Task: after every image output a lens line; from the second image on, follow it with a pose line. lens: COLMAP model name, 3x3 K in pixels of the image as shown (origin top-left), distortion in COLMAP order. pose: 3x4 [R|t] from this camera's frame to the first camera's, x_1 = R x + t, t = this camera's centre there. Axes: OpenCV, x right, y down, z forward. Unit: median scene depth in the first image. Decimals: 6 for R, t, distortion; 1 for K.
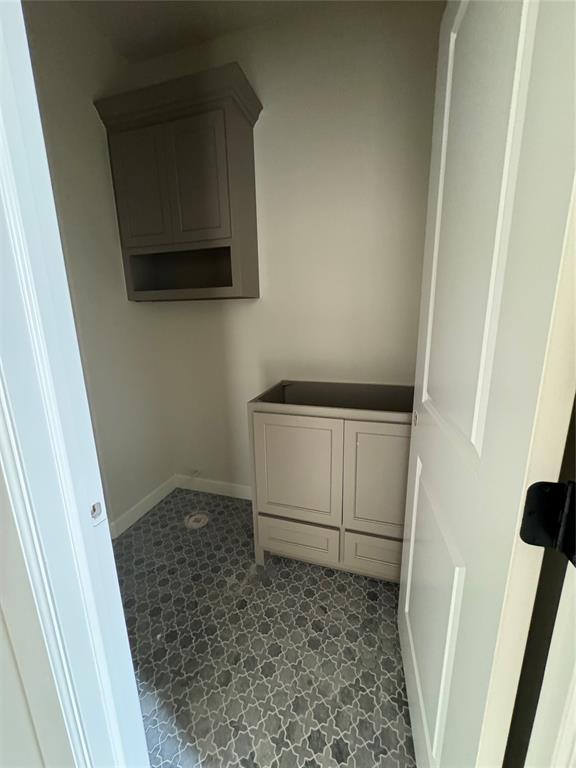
lens RADIAL K [[307.6, 0, 287.9], [0, 307.6, 383.6], [0, 0, 1]] dist [-0.009346, 0.000989]
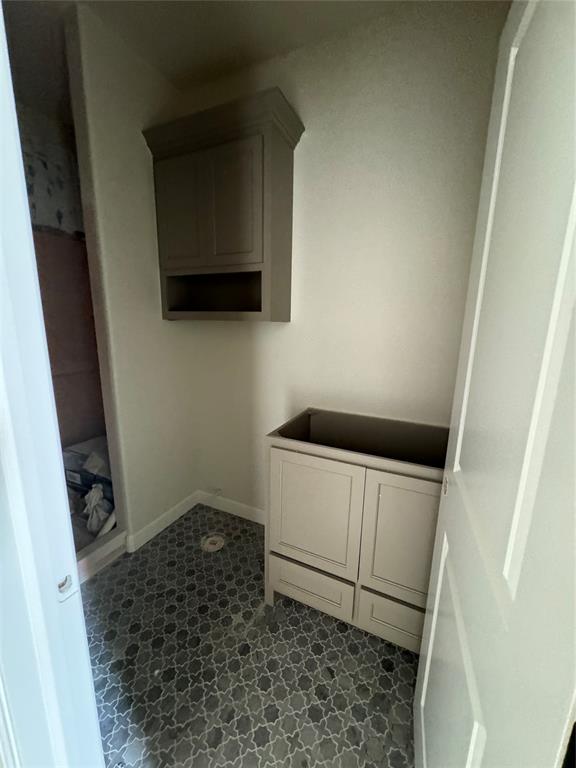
lens RADIAL K [[307.6, 0, 287.4], [0, 307.6, 384.3], [0, 0, 1]] dist [-0.009346, 0.000989]
pose [[0.989669, 0.065004, -0.127785, 0.047288], [-0.067917, 0.997518, -0.018569, -0.085354], [0.126260, 0.027056, 0.991628, 0.058354]]
